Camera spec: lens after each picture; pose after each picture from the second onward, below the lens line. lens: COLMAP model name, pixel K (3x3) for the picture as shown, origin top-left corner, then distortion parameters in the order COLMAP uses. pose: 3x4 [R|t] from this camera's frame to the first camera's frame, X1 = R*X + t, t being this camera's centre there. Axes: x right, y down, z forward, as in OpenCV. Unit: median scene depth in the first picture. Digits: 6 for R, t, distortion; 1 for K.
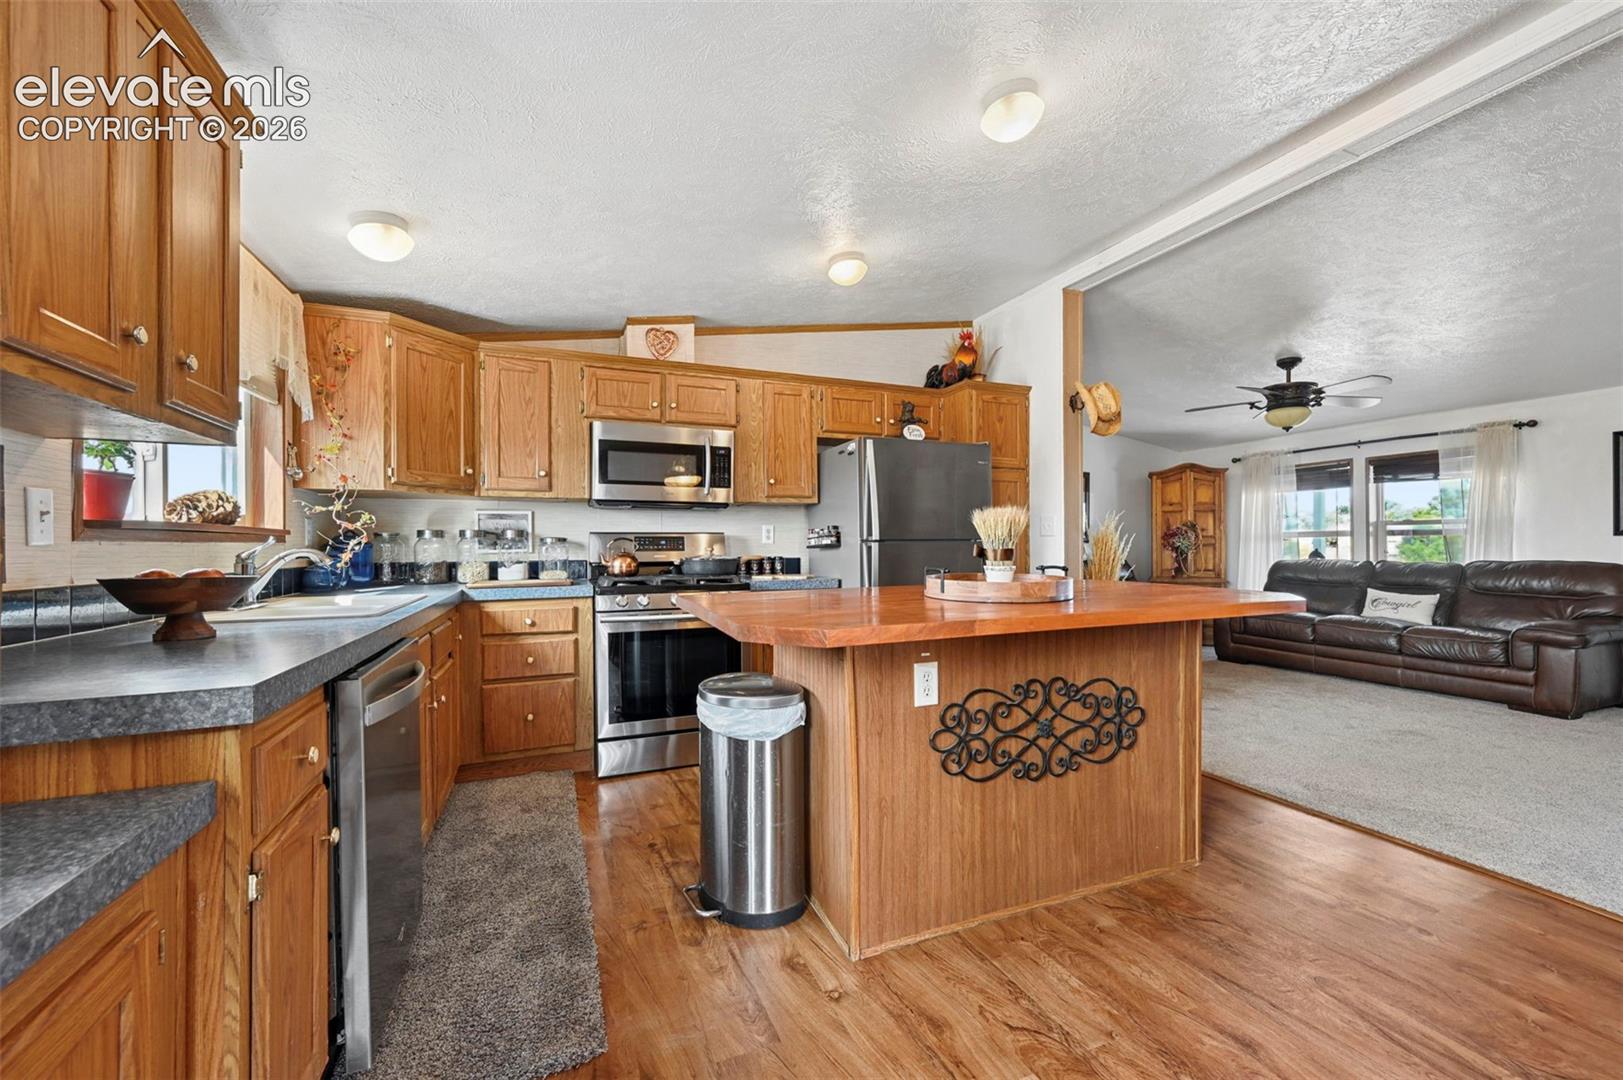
lens RADIAL K [[653.7, 0, 818.9], [0, 653.7, 544.4], [0, 0, 1]] dist [0.000231, -0.000046]
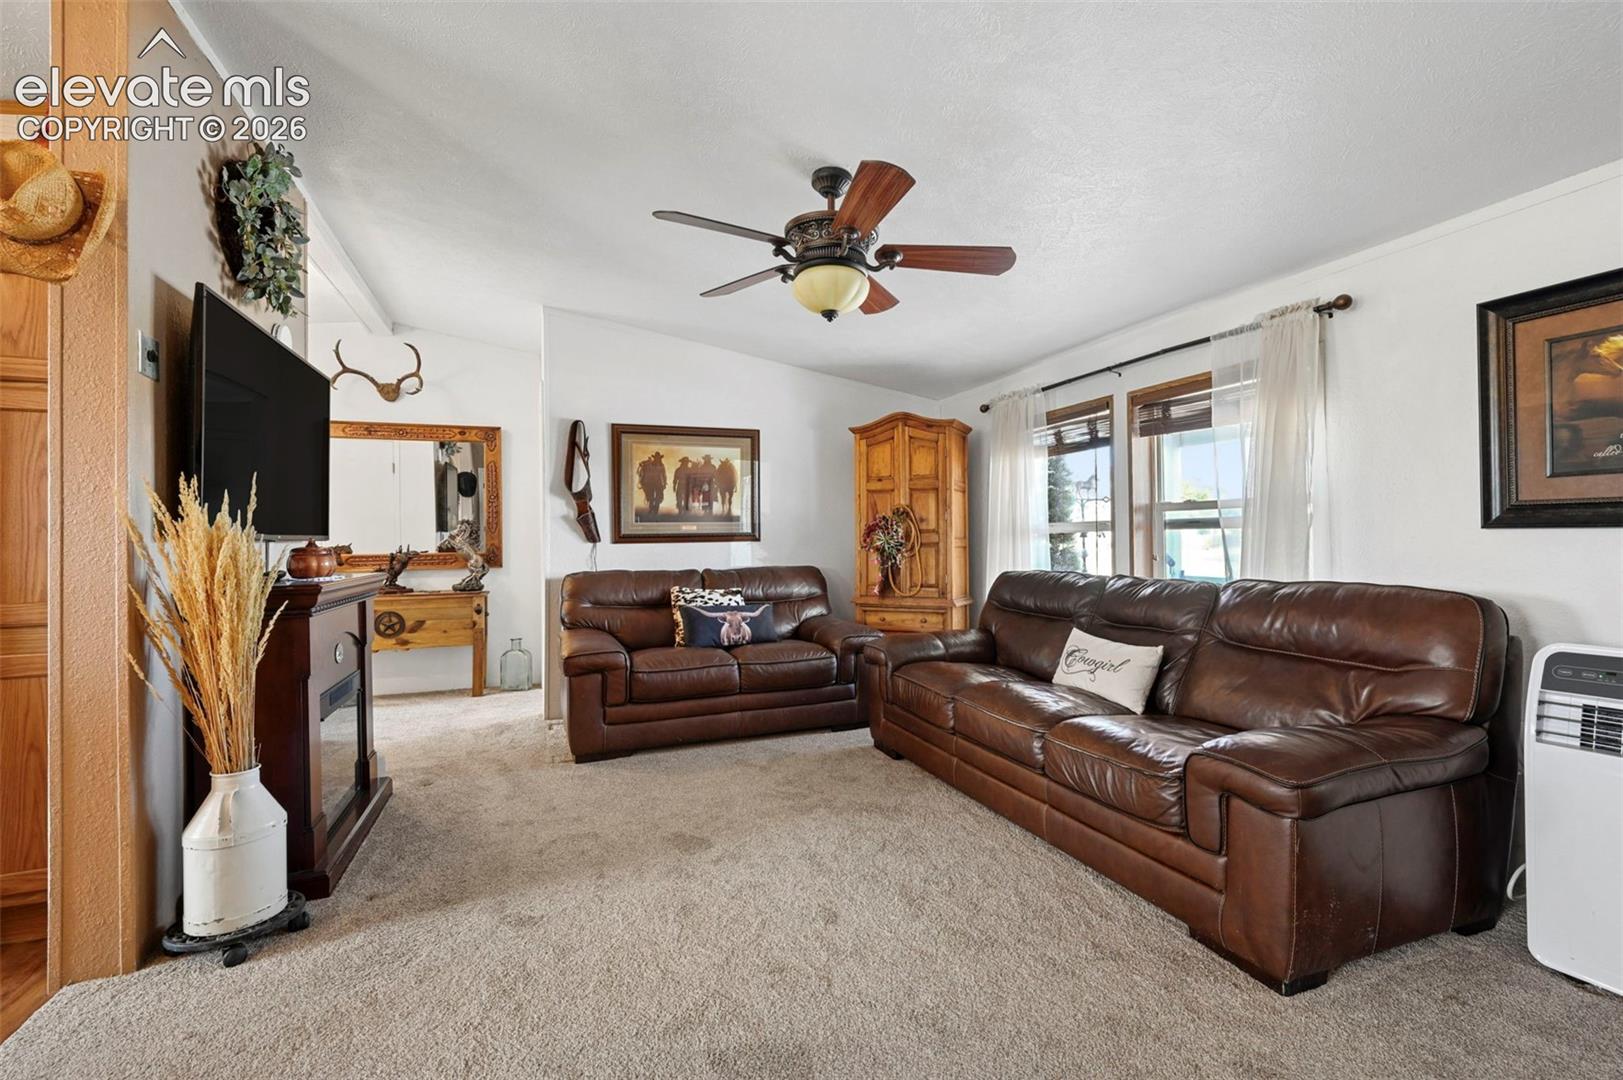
lens RADIAL K [[719.4, 0, 811.3], [0, 719.4, 535.4], [0, 0, 1]] dist [-0.000868, 0.000617]
pose [[0.999660, -0.002271, -0.025976, 0.717139], [0.002165, 0.999989, -0.004125, -0.007374], [0.025985, 0.004067, 0.999654, 0.455593]]
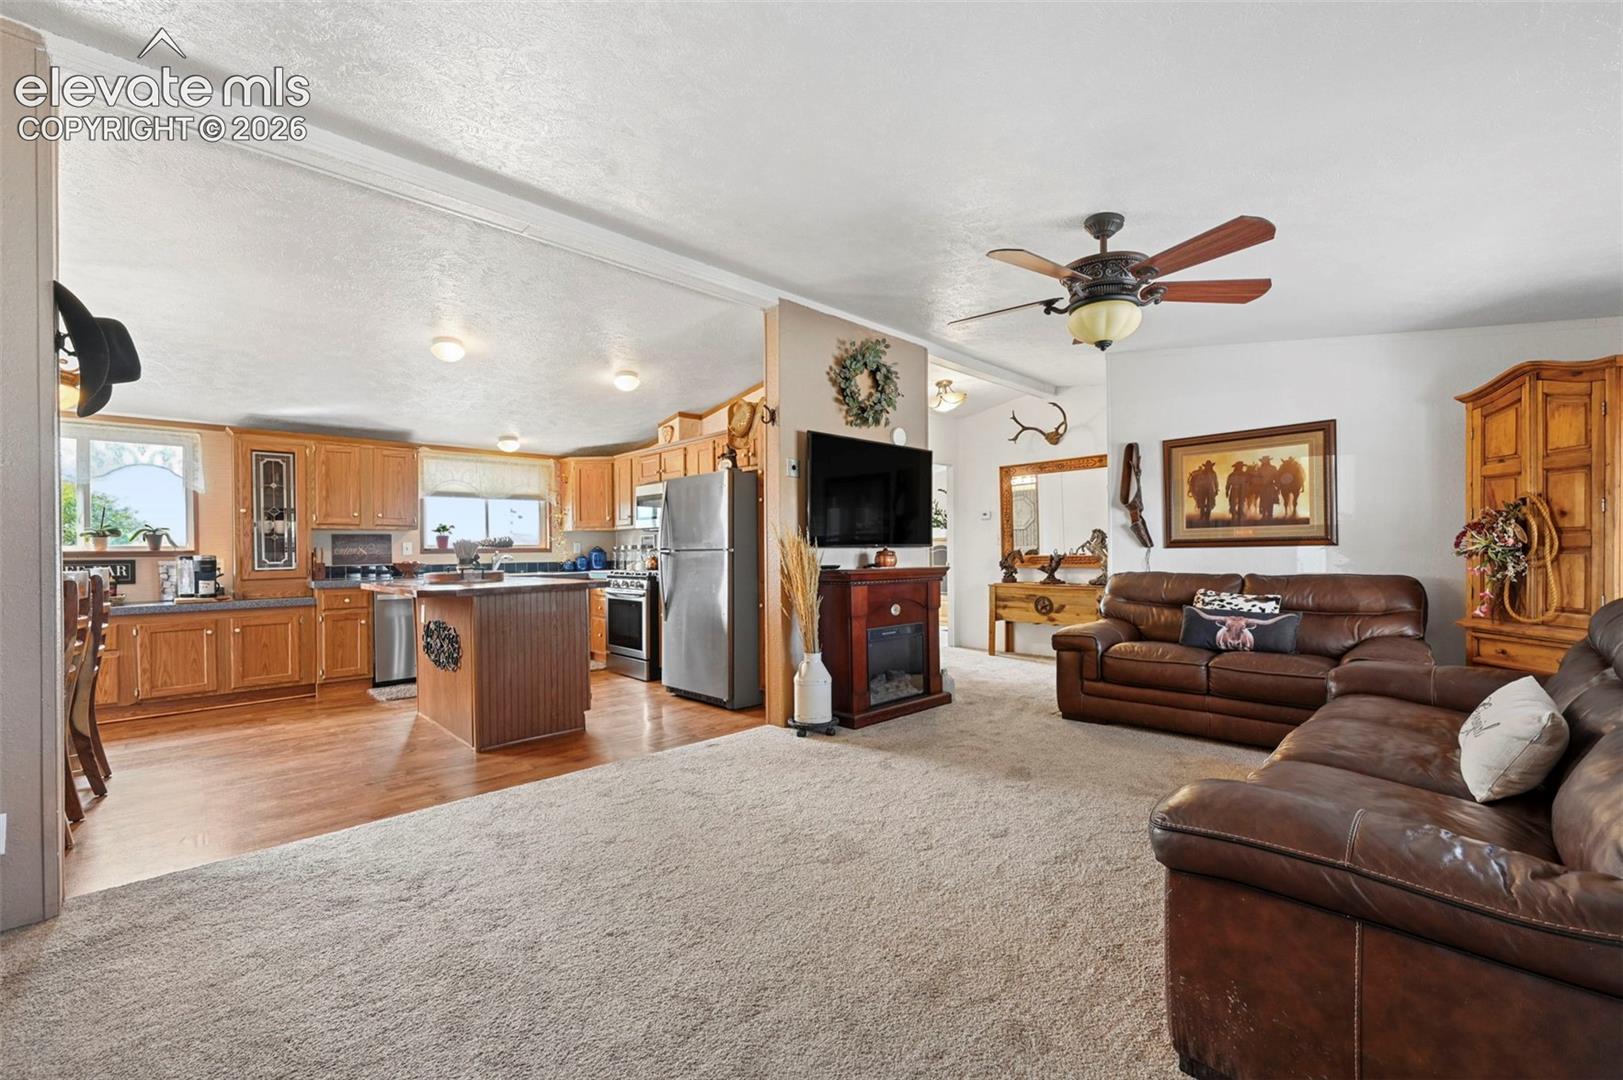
lens RADIAL K [[653.6, 0, 823.2], [0, 653.6, 552.5], [0, 0, 1]] dist [-0.001340, -0.000068]
pose [[0.370371, 0.004126, -0.928875, 1.147679], [0.009466, 0.999921, 0.008216, -0.007449], [0.928836, -0.011836, 0.370303, 0.574060]]
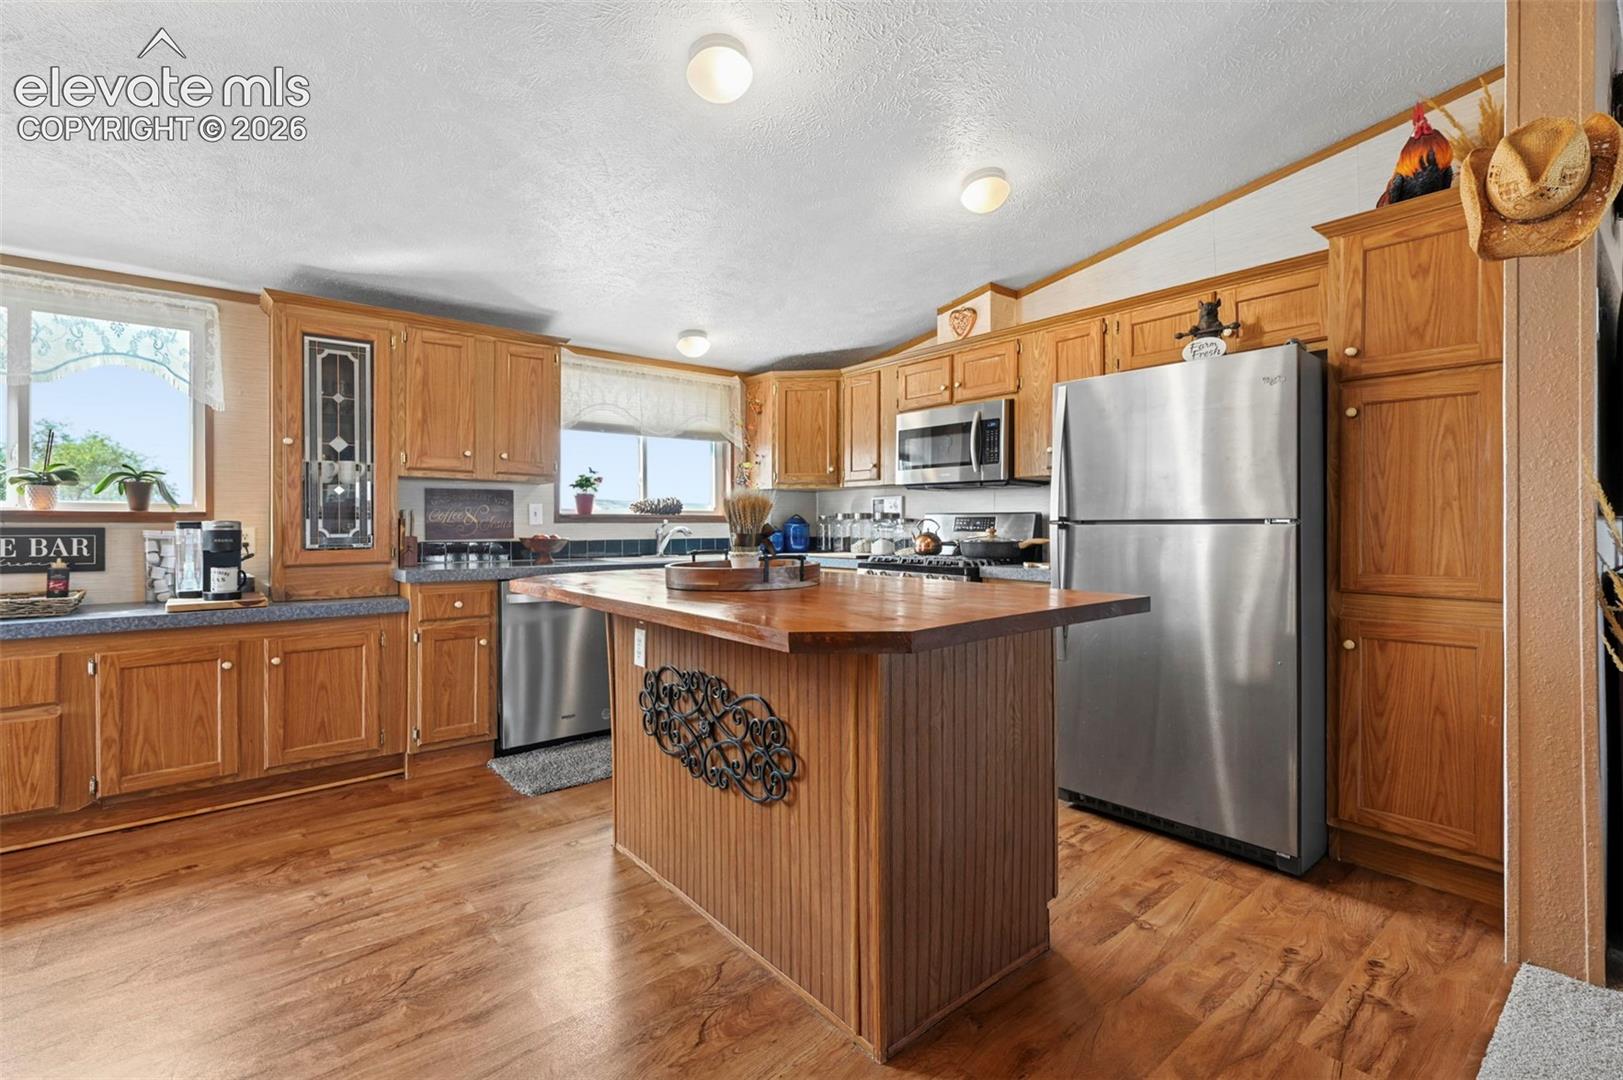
lens RADIAL K [[714.2, 0, 805.4], [0, 714.2, 525.3], [0, 0, 1]] dist [0.001453, -0.000445]
pose [[0.287062, 0.006763, -0.957888, 0.565381], [-0.001621, 0.999977, 0.006575, -0.004775], [0.957911, -0.000334, 0.287066, 0.354521]]
